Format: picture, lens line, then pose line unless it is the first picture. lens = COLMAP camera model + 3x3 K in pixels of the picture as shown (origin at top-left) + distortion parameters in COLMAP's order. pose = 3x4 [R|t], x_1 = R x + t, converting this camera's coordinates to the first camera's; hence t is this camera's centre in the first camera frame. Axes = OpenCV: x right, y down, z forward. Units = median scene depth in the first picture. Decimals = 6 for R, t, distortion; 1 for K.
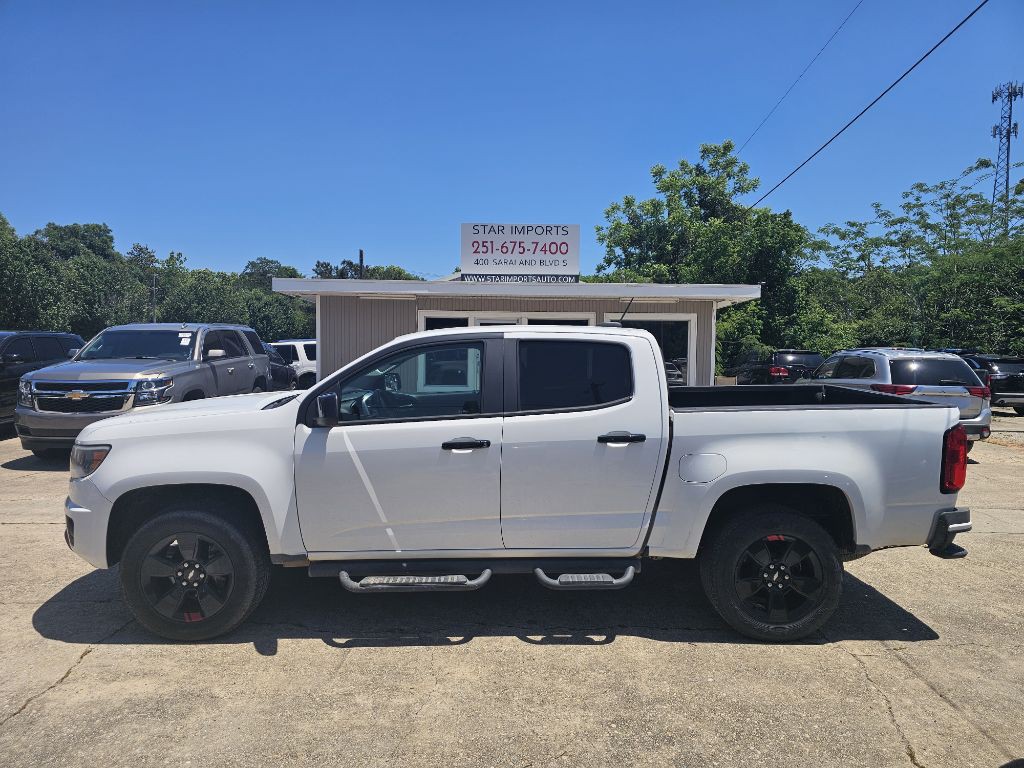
lens RADIAL K [[681.4, 0, 514.1], [0, 681.4, 388.3], [0, 0, 1]] dist [0.057043, -0.044645]
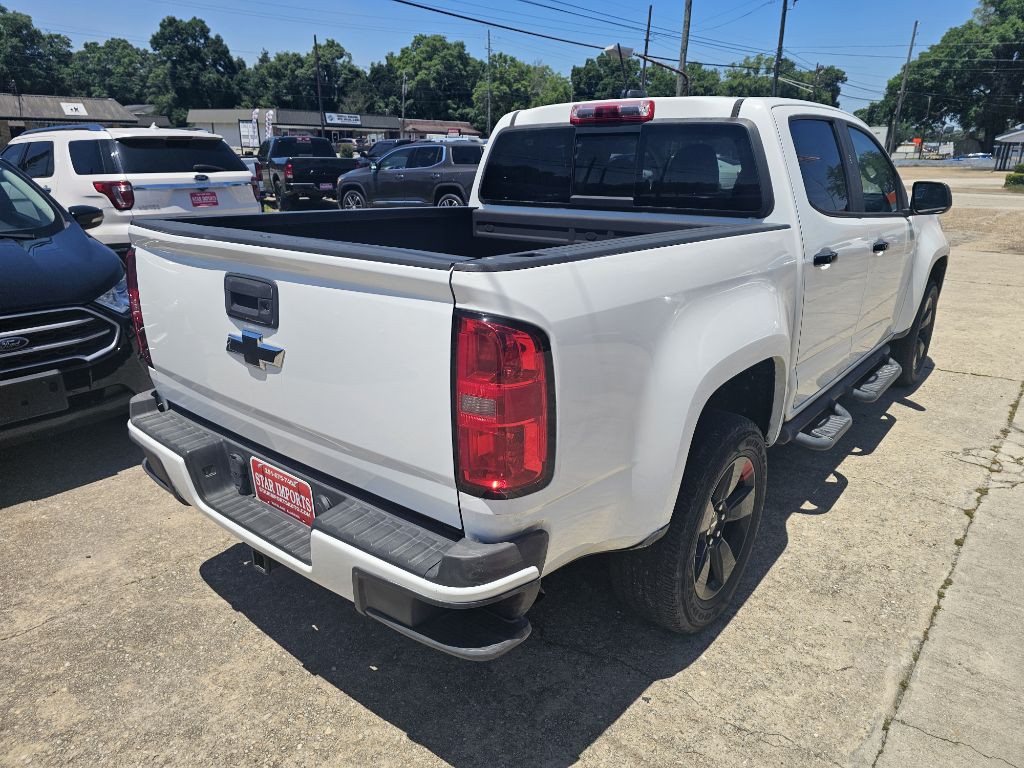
lens RADIAL K [[685.3, 0, 519.0], [0, 685.3, 380.8], [0, 0, 1]] dist [0.037207, -0.028409]
pose [[-0.654287, 0.224101, -0.722279, 0.781120], [-0.067294, 0.934043, 0.350764, -0.064728], [0.753246, 0.278106, -0.596052, 1.448418]]
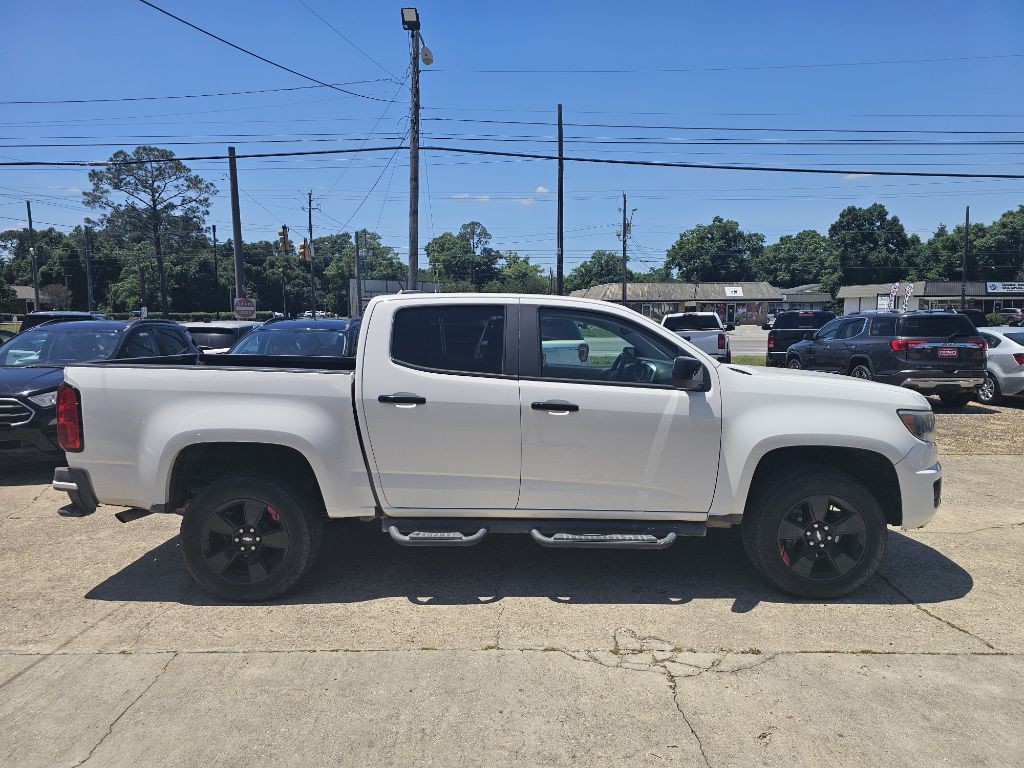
lens RADIAL K [[681.4, 0, 514.1], [0, 681.4, 388.3], [0, 0, 1]] dist [0.057043, -0.044645]
pose [[-0.999203, -0.015693, 0.036702, -0.050838], [-0.009289, 0.985648, 0.168560, -0.131619], [-0.038820, 0.168085, -0.985008, 2.108505]]
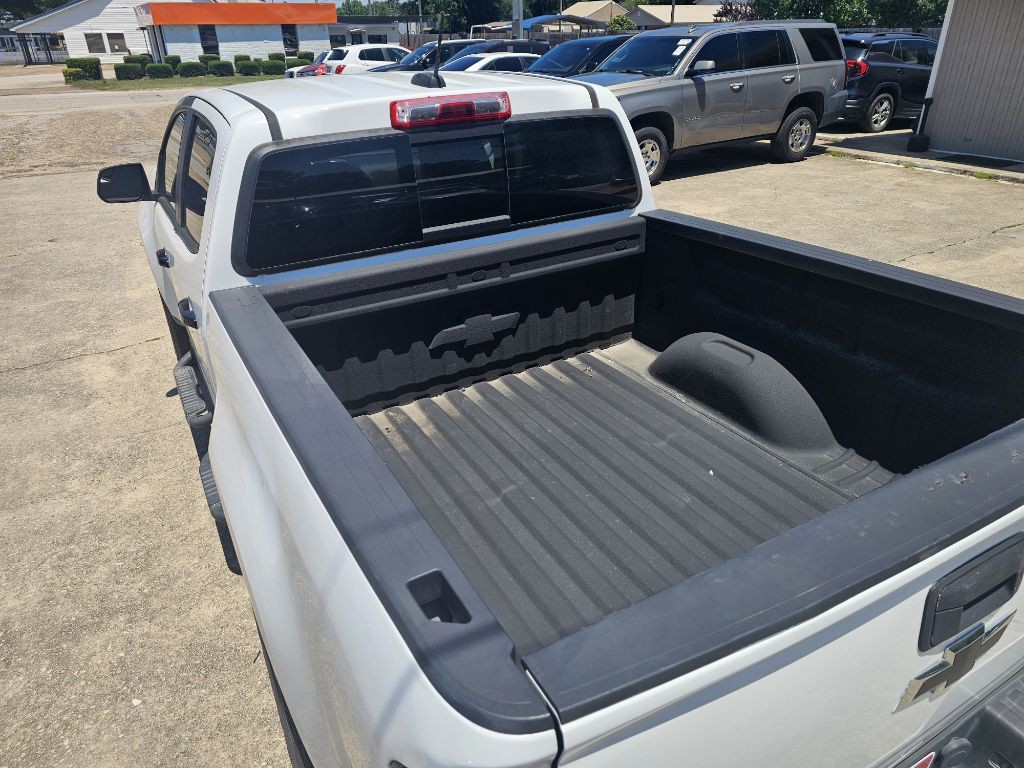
lens RADIAL K [[679.4, 0, 506.9], [0, 679.4, 377.3], [0, 0, 1]] dist [0.047532, -0.035837]
pose [[0.455727, 0.383670, -0.803188, 0.666327], [-0.030673, 0.908570, 0.416605, -0.110037], [0.889591, -0.165222, 0.425828, 0.848003]]
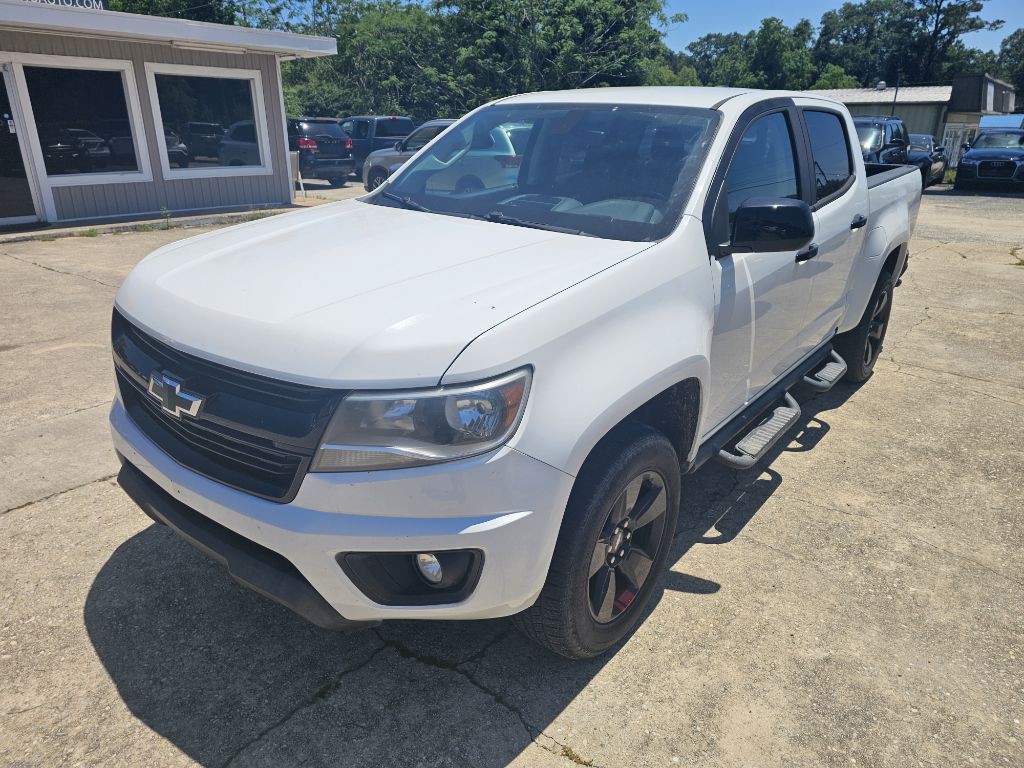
lens RADIAL K [[681.4, 0, 514.1], [0, 681.4, 388.3], [0, 0, 1]] dist [0.057043, -0.044645]
pose [[0.644626, -0.281589, 0.710749, -0.770863], [0.044875, 0.942029, 0.332518, -0.041261], [-0.763180, -0.182455, 0.619893, 0.629093]]
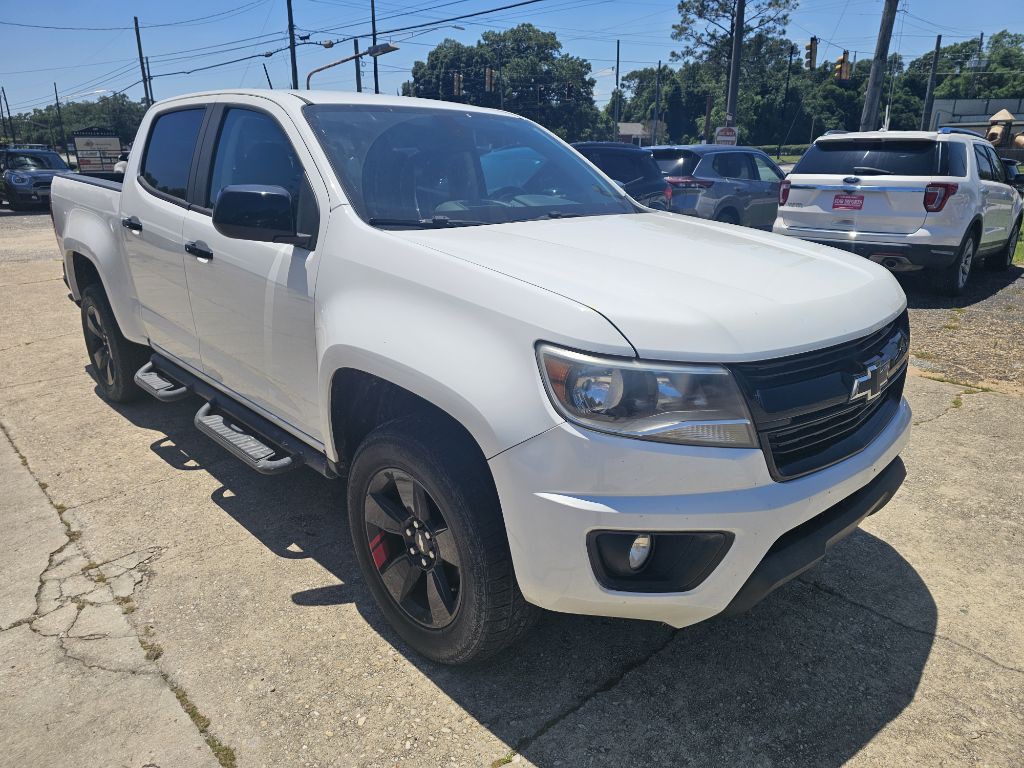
lens RADIAL K [[683.4, 0, 522.6], [0, 683.4, 384.1], [0, 0, 1]] dist [0.029761, -0.017460]
pose [[-0.674385, -0.250933, 0.694433, -0.760724], [0.037406, 0.927664, 0.371538, -0.074401], [-0.737432, 0.276535, -0.616216, 1.461047]]
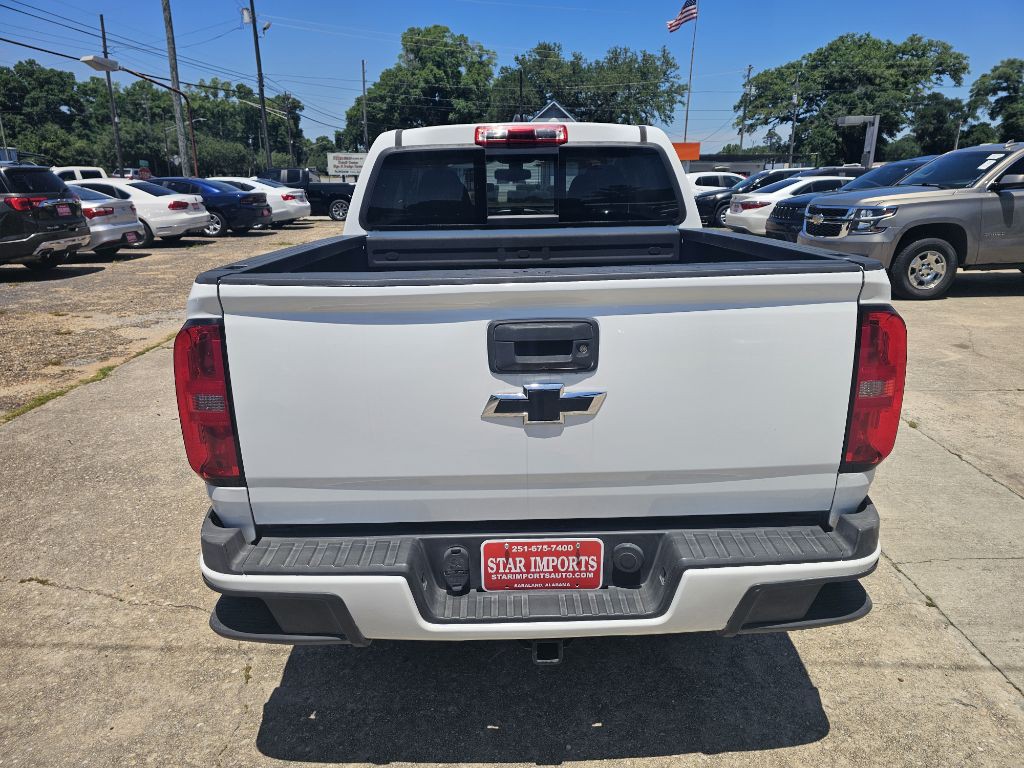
lens RADIAL K [[685.3, 0, 519.0], [0, 685.3, 380.8], [0, 0, 1]] dist [0.037207, -0.028409]
pose [[-0.010309, 0.275894, -0.961133, 0.917531], [-0.062158, 0.959148, 0.275991, -0.033527], [0.998013, 0.062587, 0.007261, 1.058571]]
